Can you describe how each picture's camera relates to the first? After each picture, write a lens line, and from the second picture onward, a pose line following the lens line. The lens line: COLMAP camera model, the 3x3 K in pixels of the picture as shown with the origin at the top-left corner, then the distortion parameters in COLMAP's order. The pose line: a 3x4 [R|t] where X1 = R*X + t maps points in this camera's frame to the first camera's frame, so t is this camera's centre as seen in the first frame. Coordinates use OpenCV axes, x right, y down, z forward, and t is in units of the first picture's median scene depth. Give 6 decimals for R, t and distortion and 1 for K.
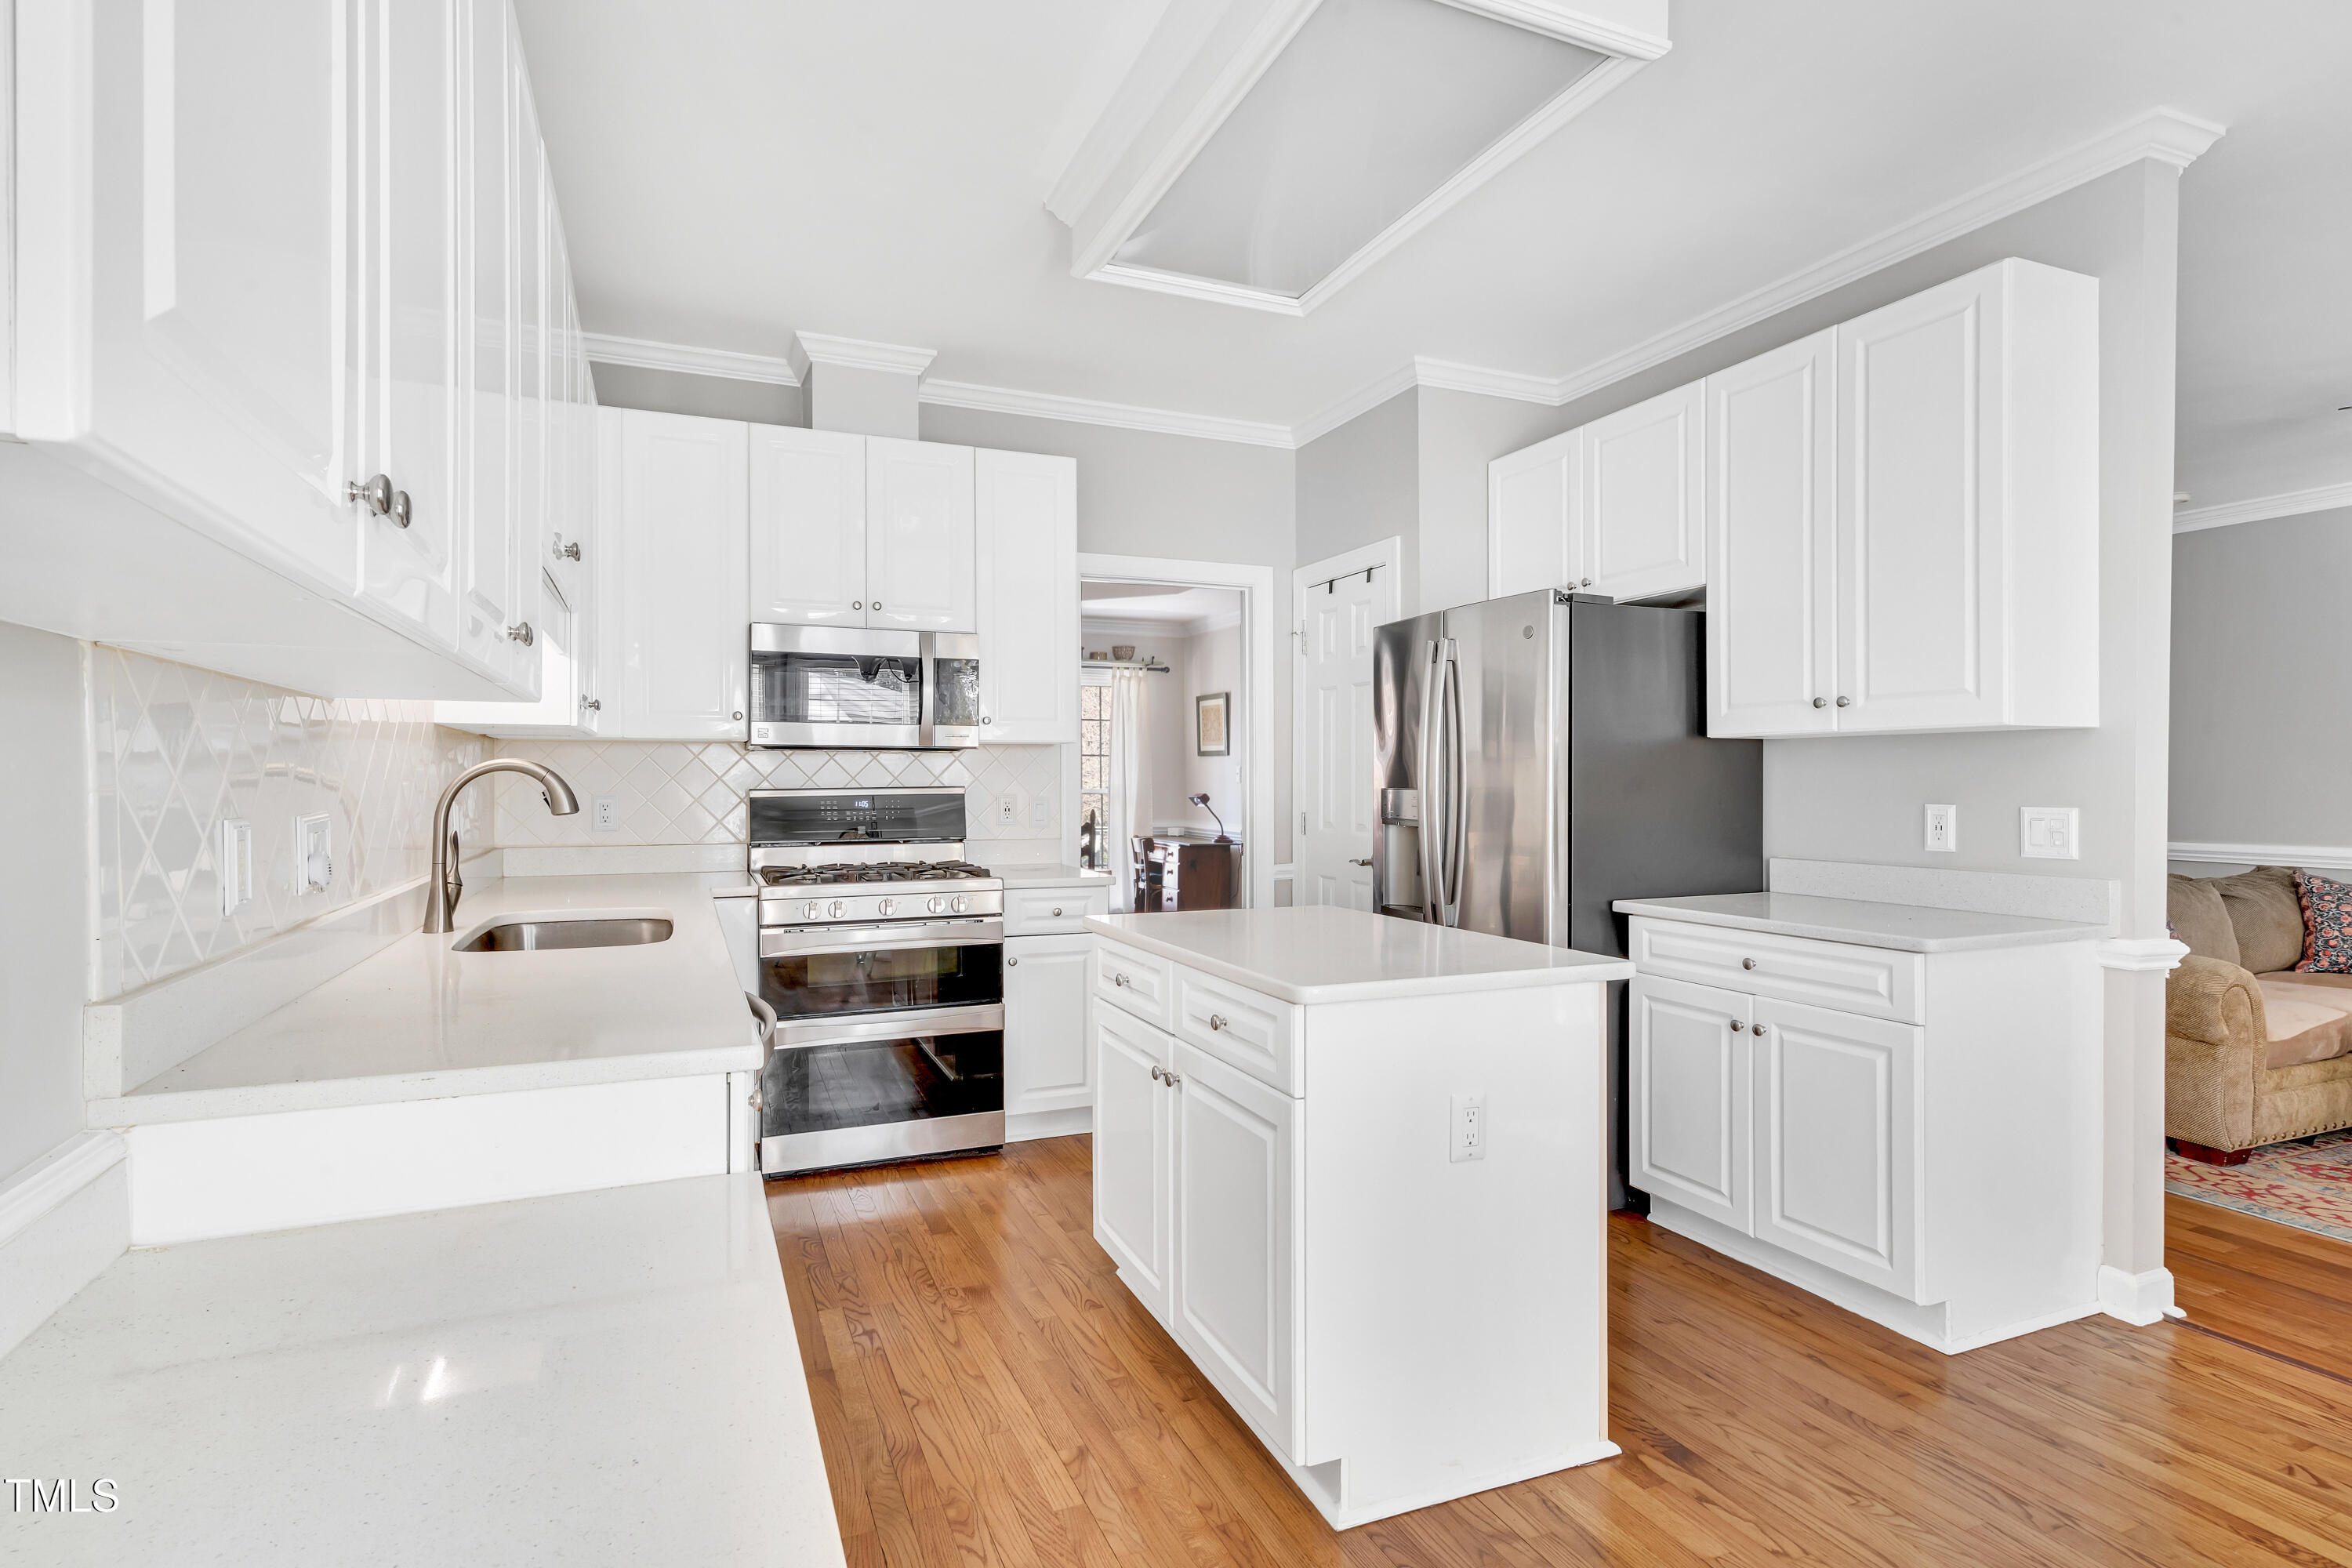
lens RADIAL K [[1169.3, 0, 1179.0], [0, 1169.3, 764.3], [0, 0, 1]] dist [0.001473, 0.000286]
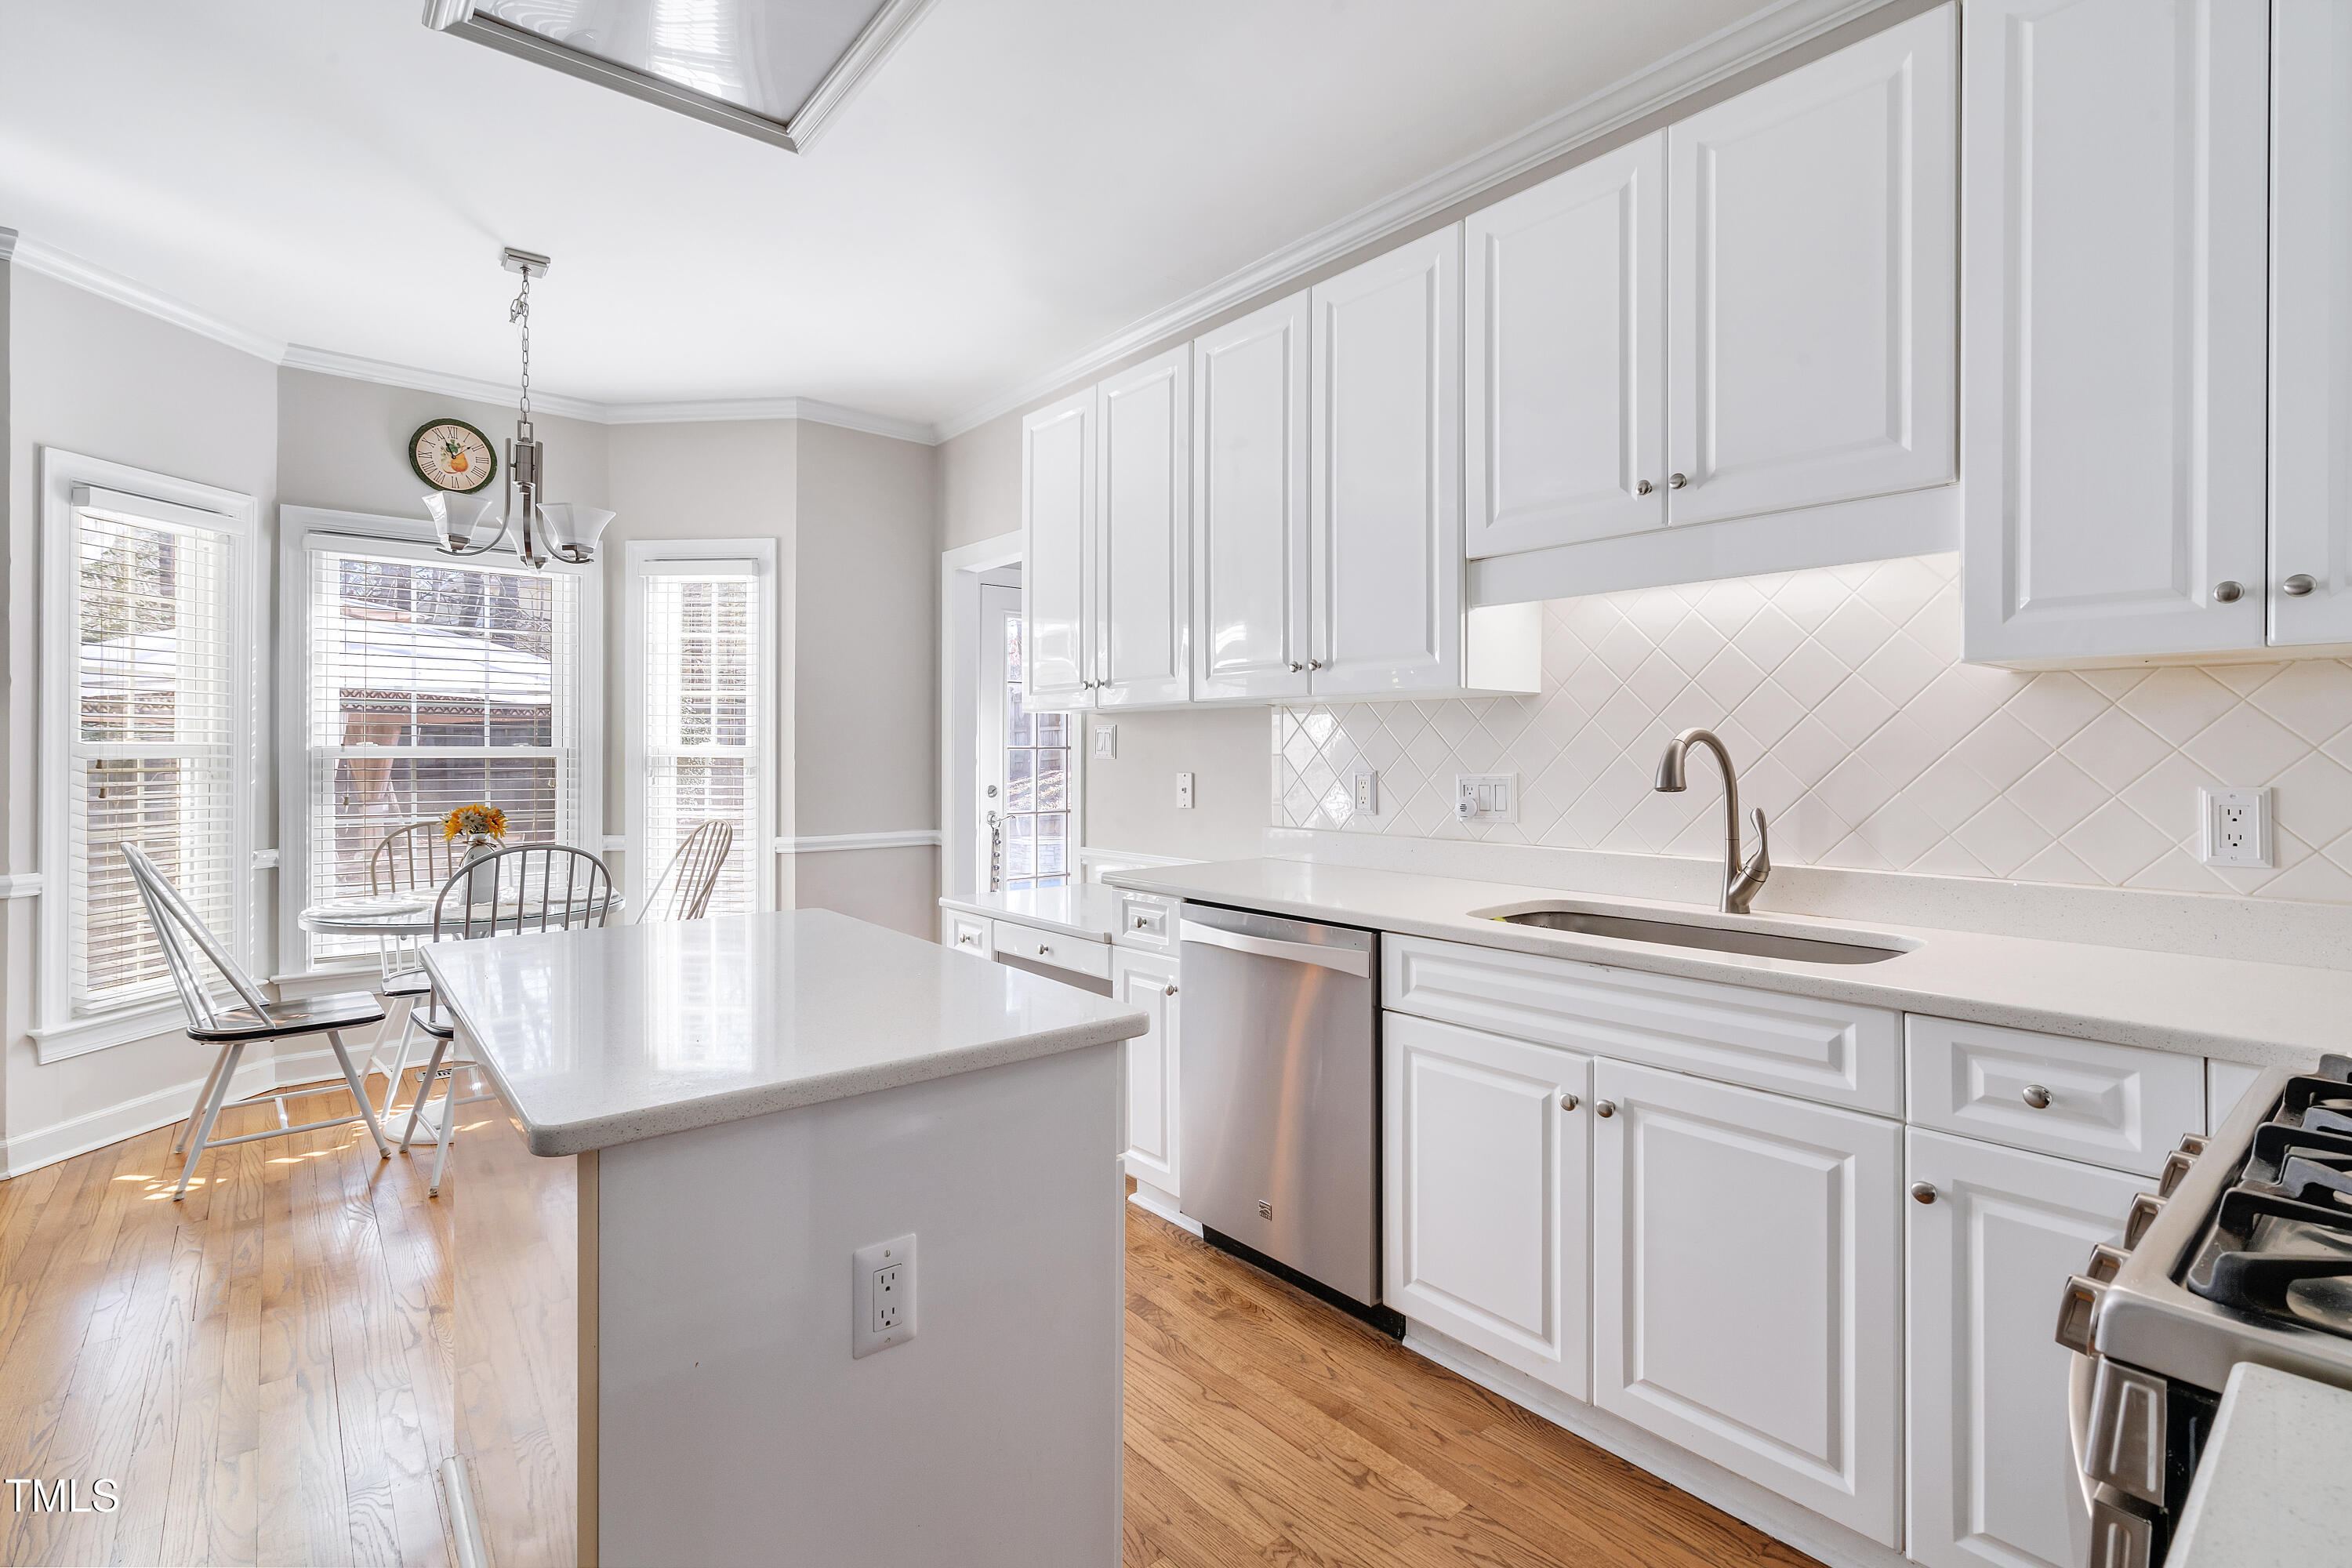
lens RADIAL K [[1078.6, 0, 1165.6], [0, 1078.6, 757.5], [0, 0, 1]] dist [-0.002258, -0.000128]
pose [[-0.960137, -0.001165, -0.279528, 0.030813], [0.001783, 0.999945, -0.010293, 0.015684], [0.279525, -0.010381, -0.960082, 0.998337]]
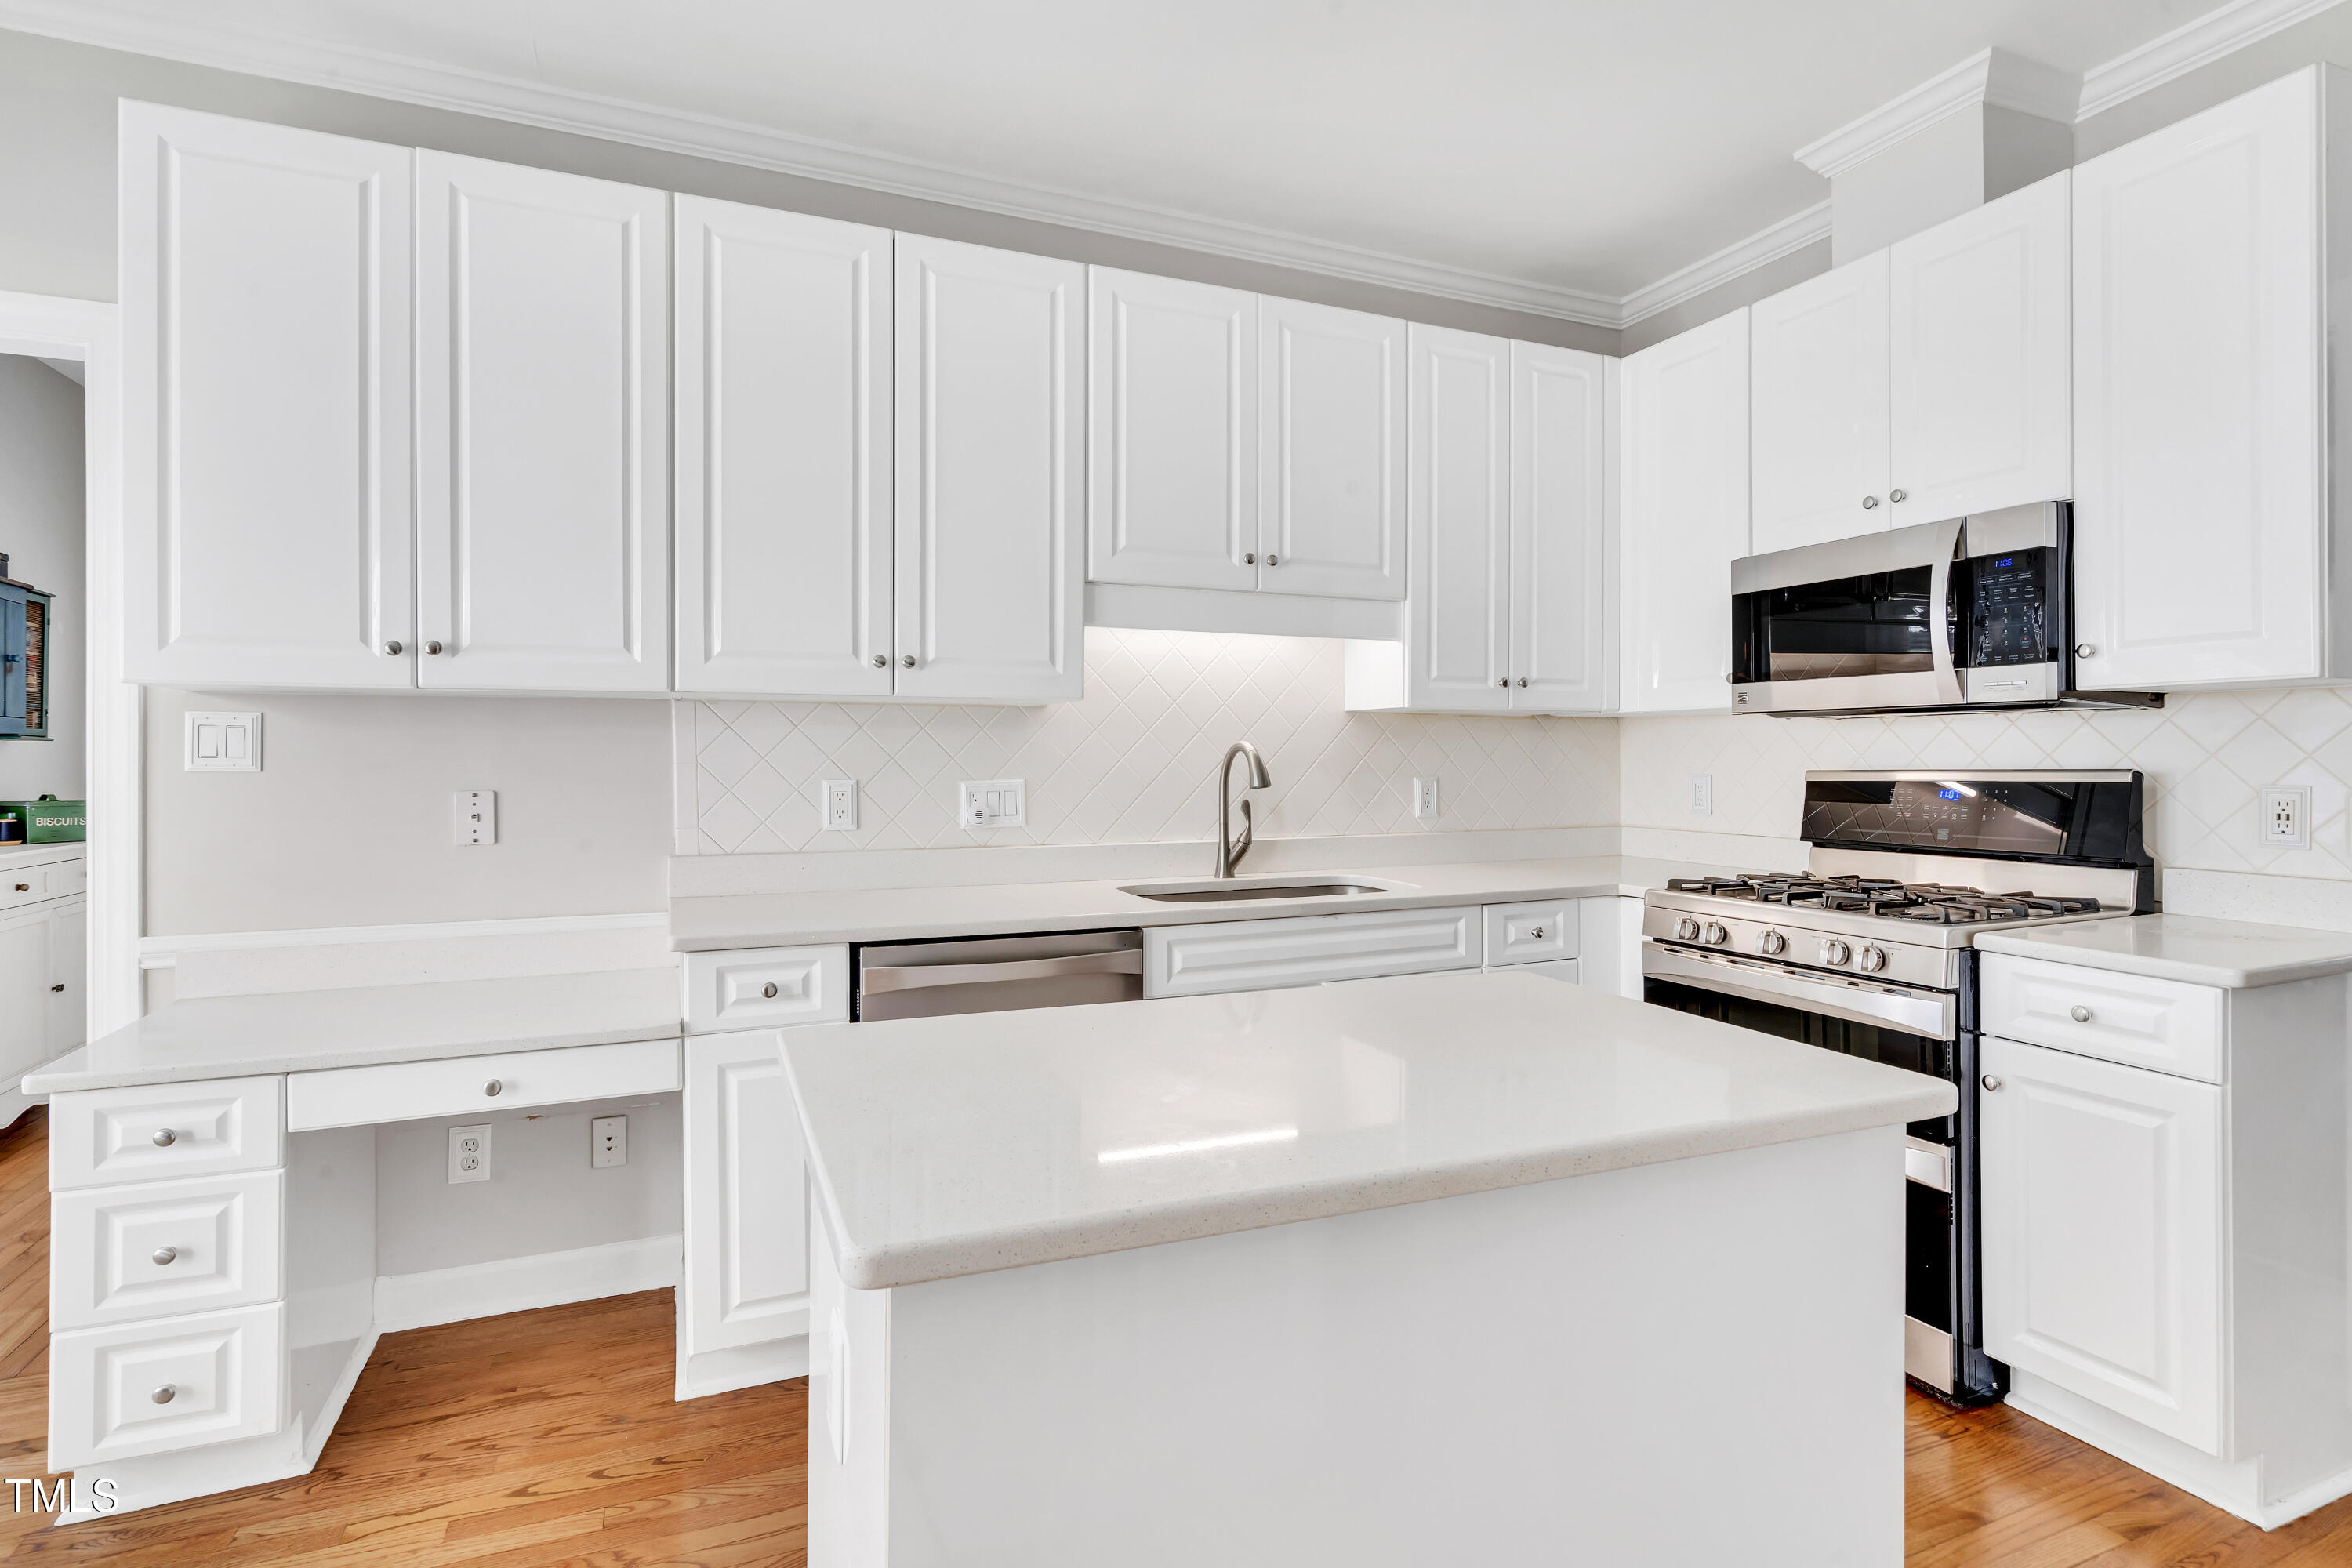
lens RADIAL K [[1169.3, 0, 1179.0], [0, 1169.3, 764.3], [0, 0, 1]] dist [0.001473, 0.000286]
pose [[-0.002856, 0.003910, -0.999988, 0.380868], [0.013989, 0.999895, 0.003870, 0.008135], [0.999898, -0.013978, -0.002910, 0.557547]]
